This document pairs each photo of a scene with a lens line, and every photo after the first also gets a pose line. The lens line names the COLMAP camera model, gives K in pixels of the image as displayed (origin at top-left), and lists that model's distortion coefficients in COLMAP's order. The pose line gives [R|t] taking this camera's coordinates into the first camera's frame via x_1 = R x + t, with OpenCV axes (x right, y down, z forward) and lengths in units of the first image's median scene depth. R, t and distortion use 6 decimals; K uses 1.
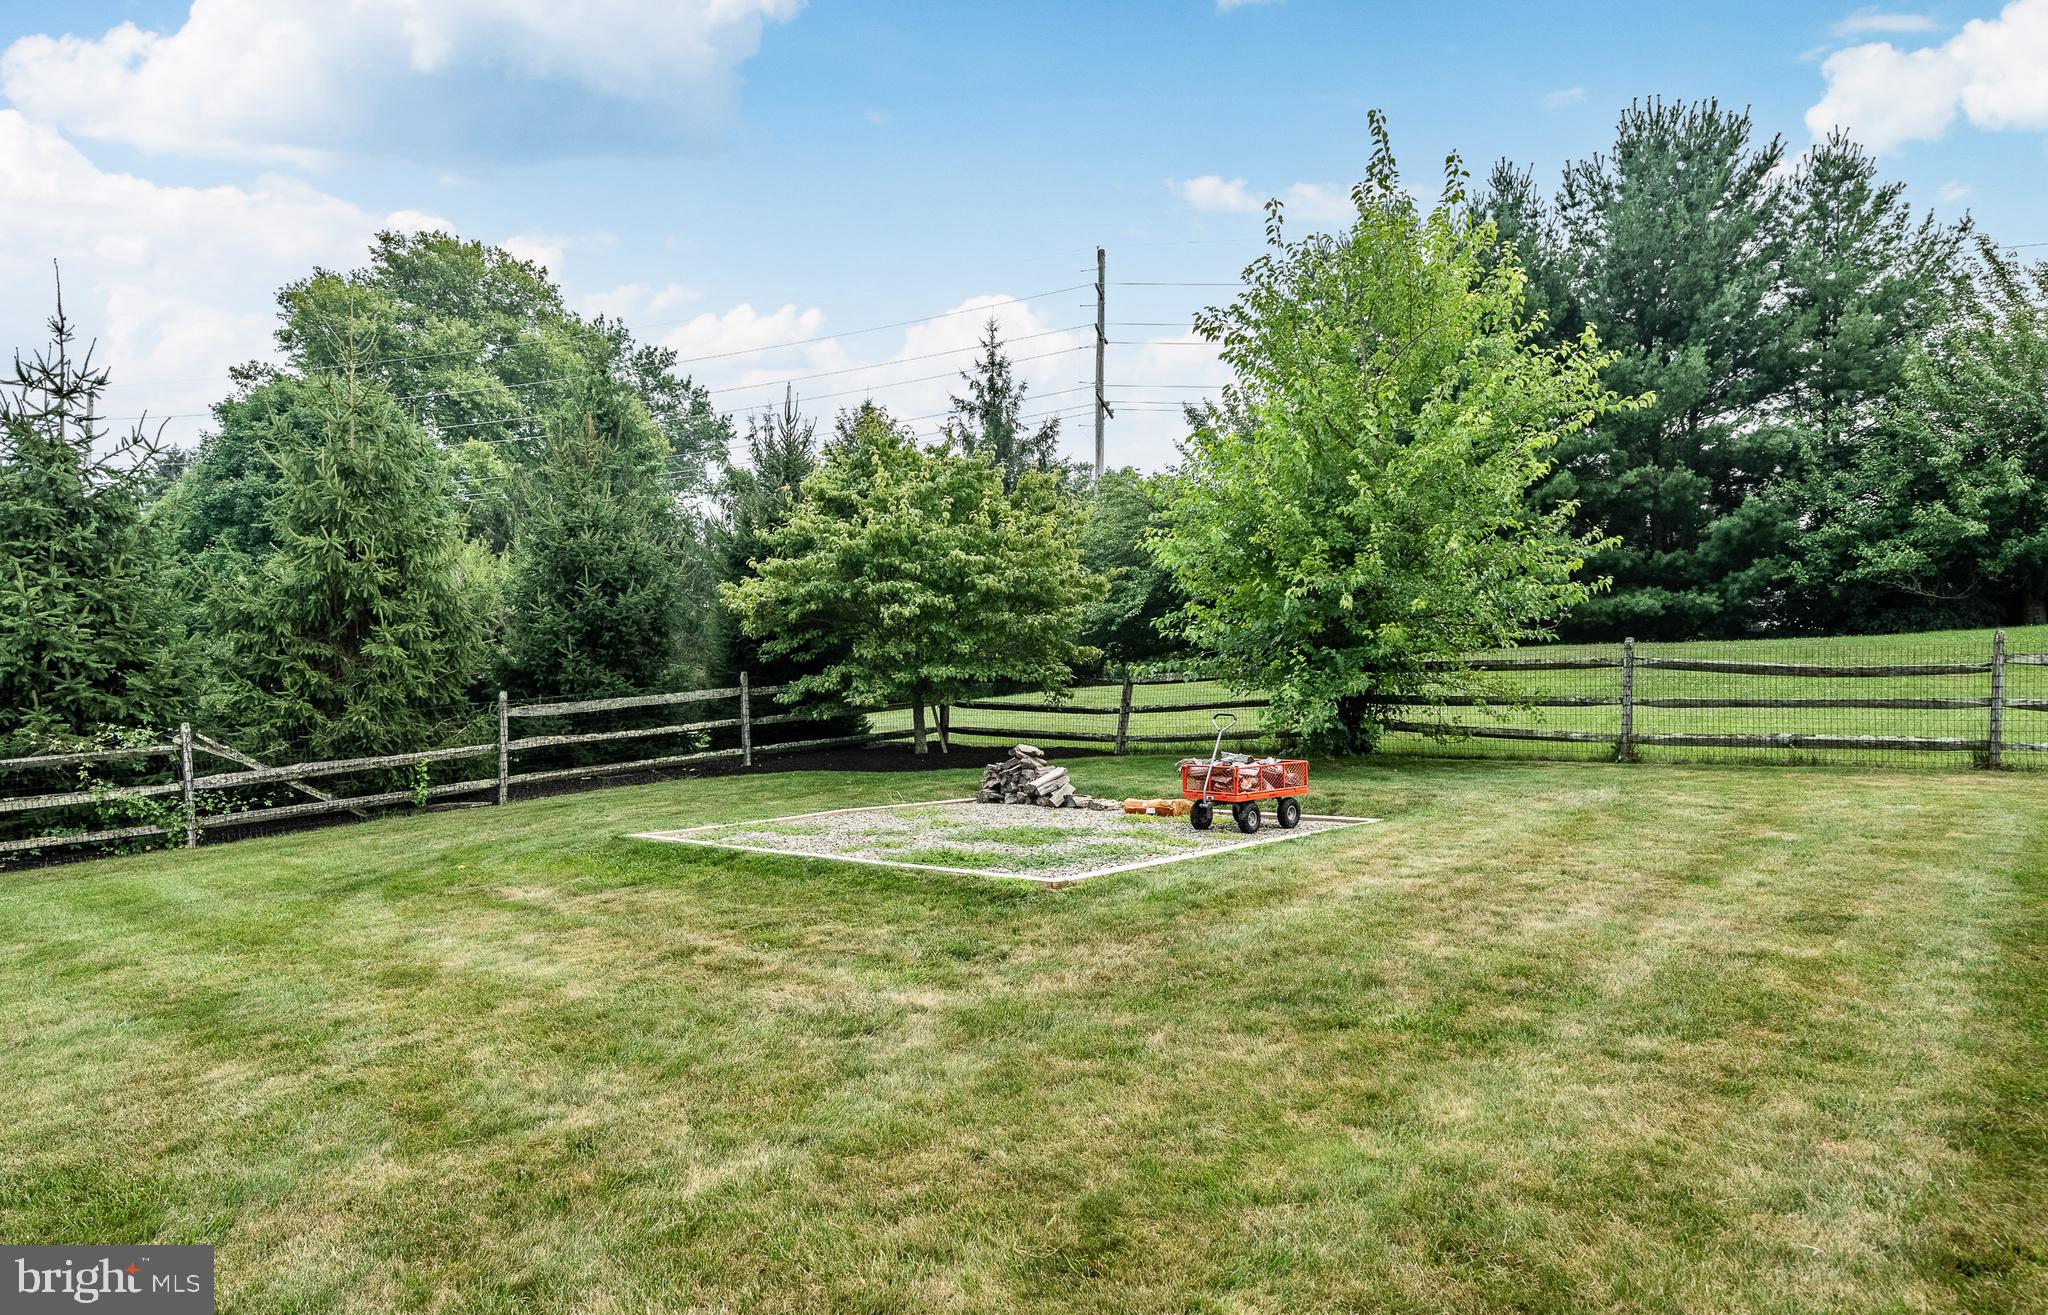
lens RADIAL K [[1255.2, 0, 1018.1], [0, 1255.2, 701.4], [0, 0, 1]] dist [-0.000338, 0.000257]
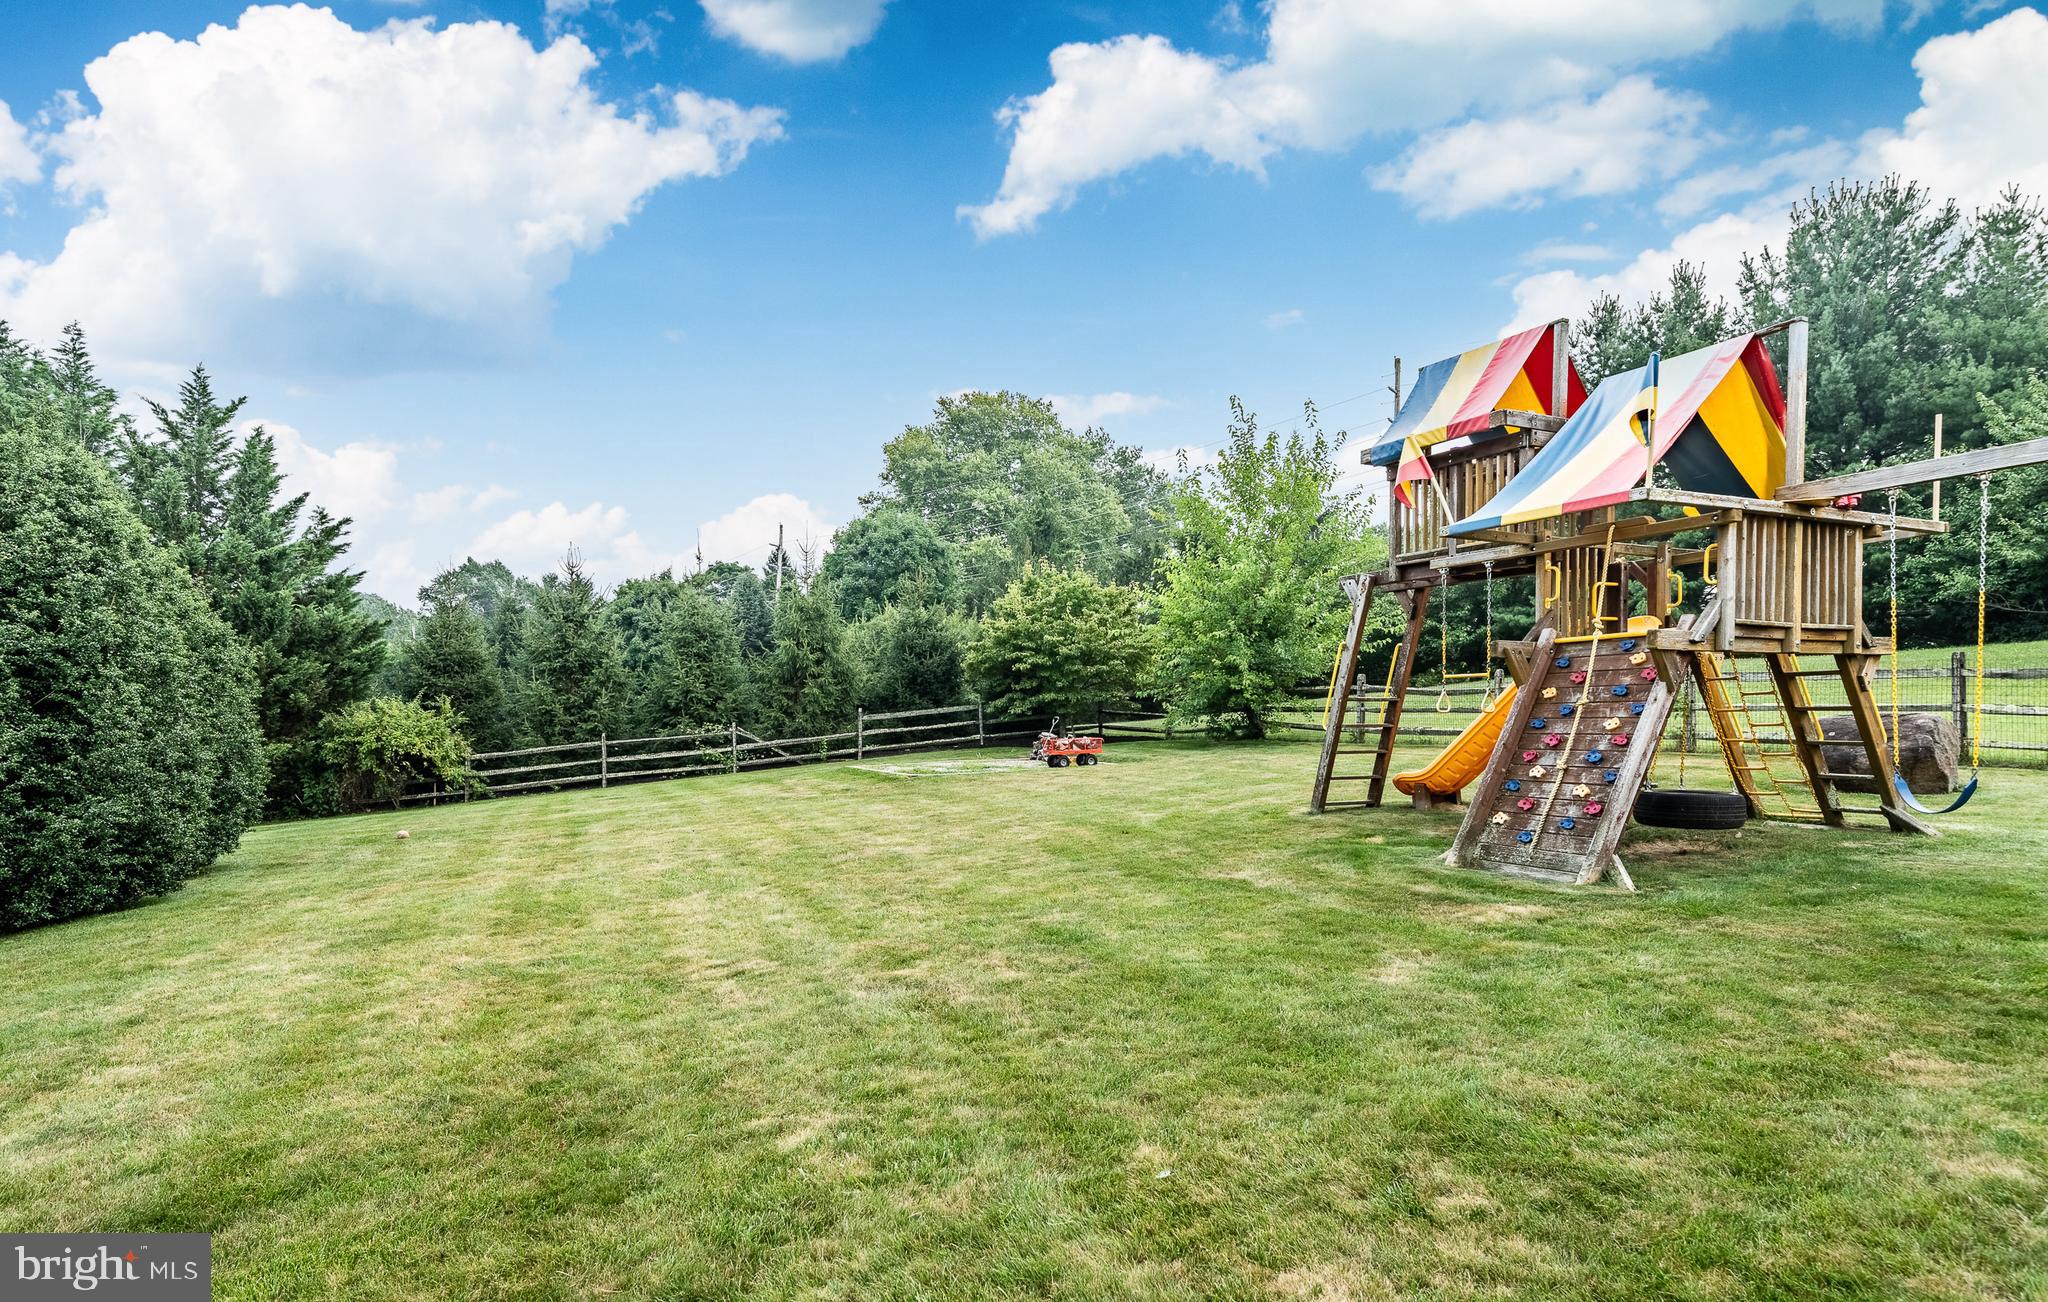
lens RADIAL K [[1078.9, 0, 1022.1], [0, 1078.9, 718.0], [0, 0, 1]] dist [-0.004677, -0.000815]
pose [[0.898496, -0.003334, -0.438969, 0.615570], [0.007511, 0.999942, 0.007779, -0.003021], [0.438918, -0.010287, 0.898468, -0.514250]]
